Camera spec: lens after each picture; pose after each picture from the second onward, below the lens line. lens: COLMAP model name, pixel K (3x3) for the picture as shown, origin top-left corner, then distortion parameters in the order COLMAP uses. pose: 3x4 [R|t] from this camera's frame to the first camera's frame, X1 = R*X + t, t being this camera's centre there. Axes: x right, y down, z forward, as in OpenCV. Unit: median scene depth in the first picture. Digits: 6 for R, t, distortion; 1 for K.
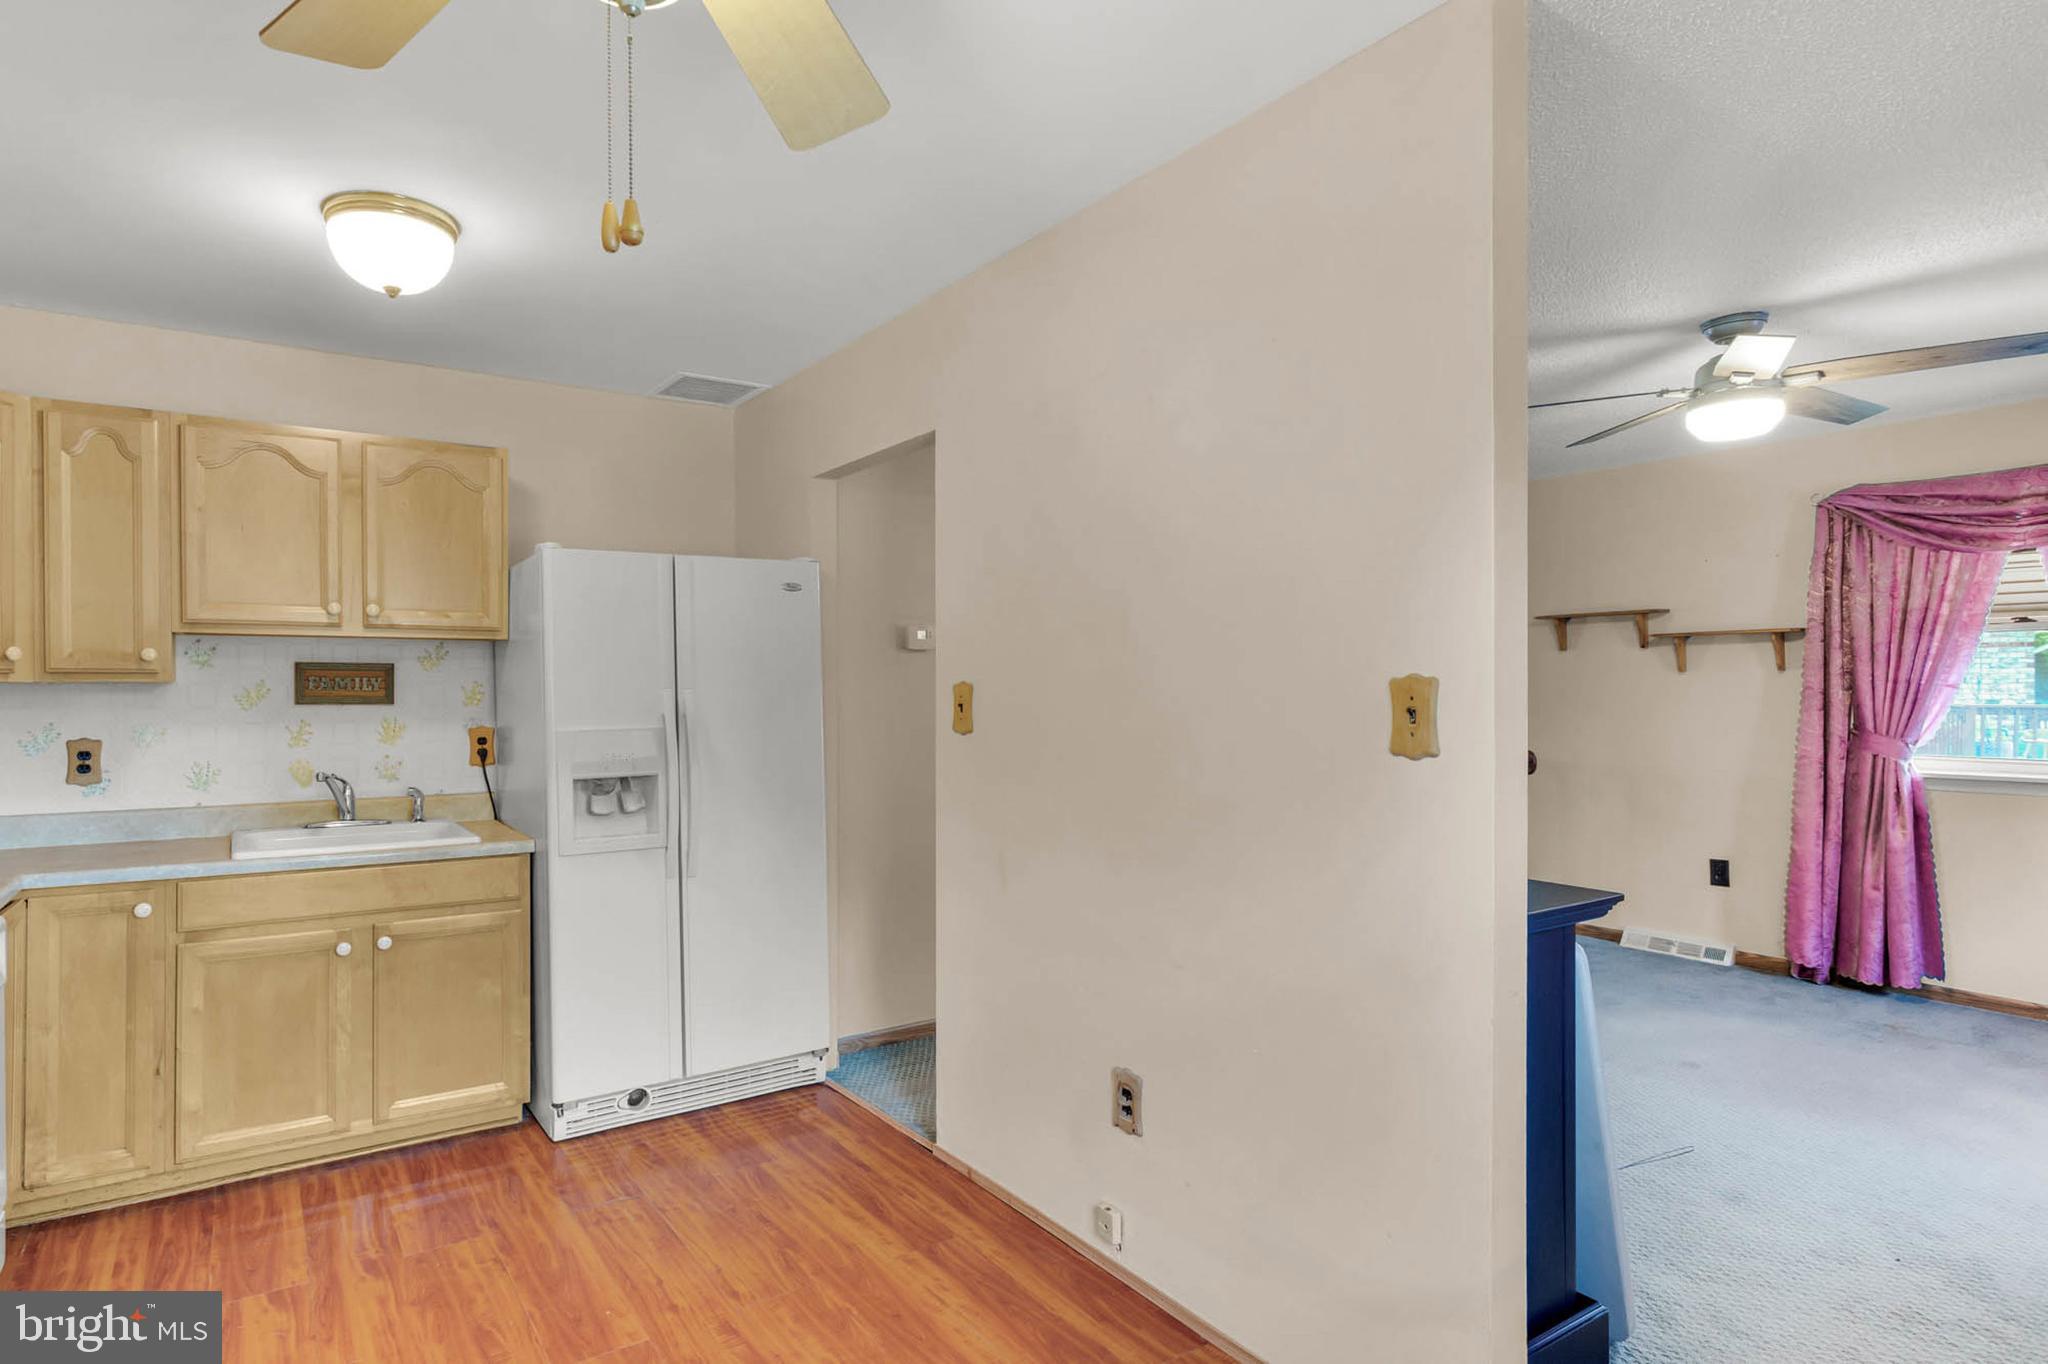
lens RADIAL K [[993.4, 0, 968.7], [0, 993.4, 688.5], [0, 0, 1]] dist [0.006226, -0.003956]
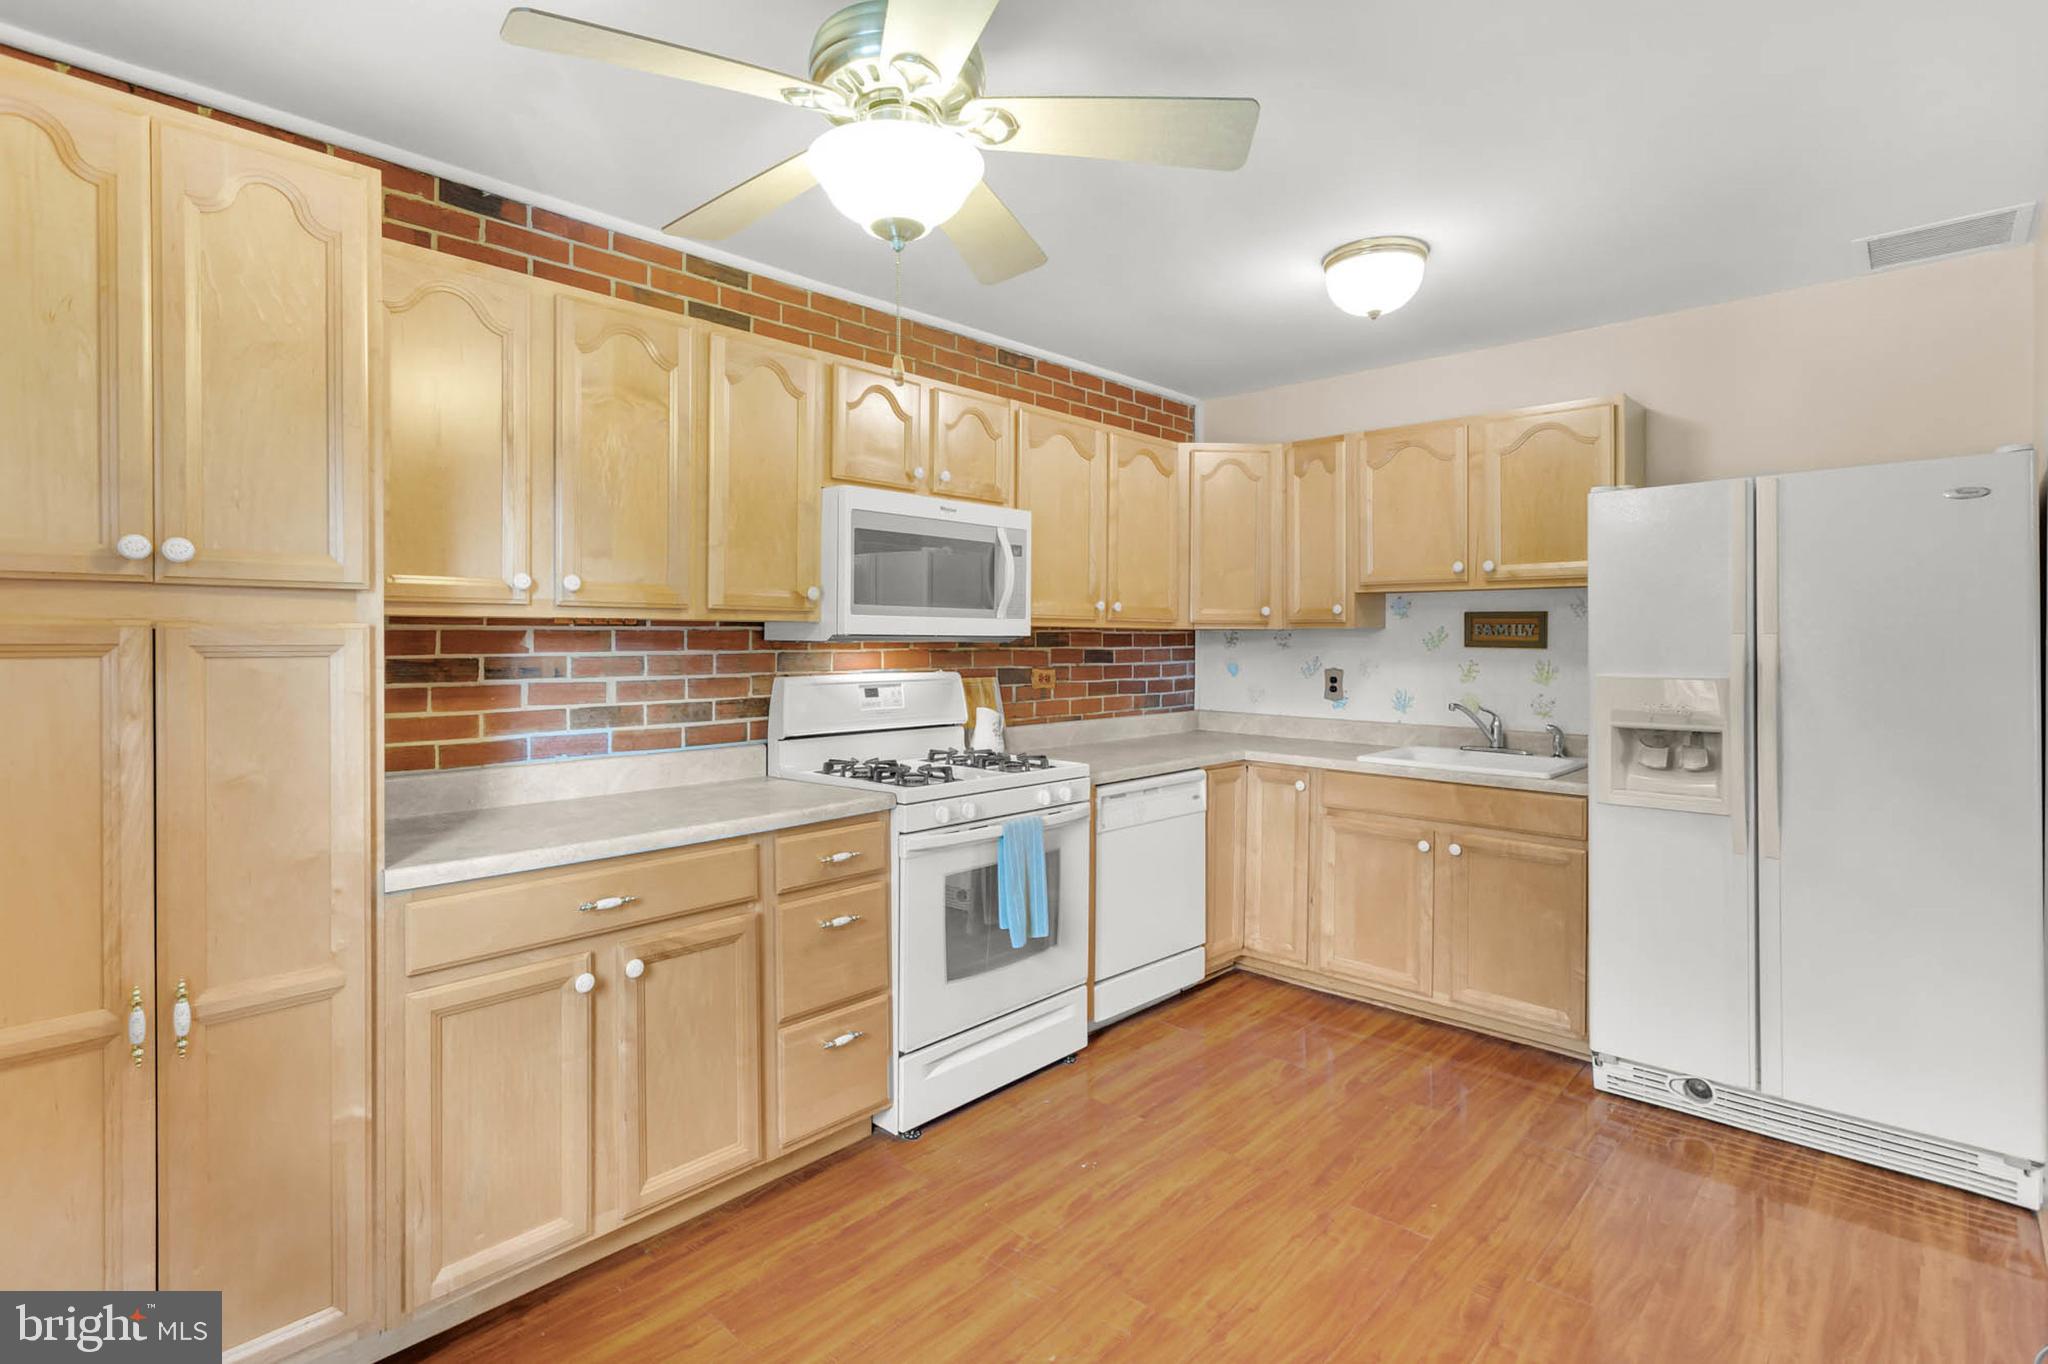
lens RADIAL K [[1011.4, 0, 1071.1], [0, 1011.4, 642.9], [0, 0, 1]] dist [0.000856, -0.000256]
pose [[0.289002, 0.009195, -0.957284, 0.406788], [0.000012, 0.999954, 0.009608, -0.000860], [0.957328, -0.002788, 0.288989, 0.209798]]
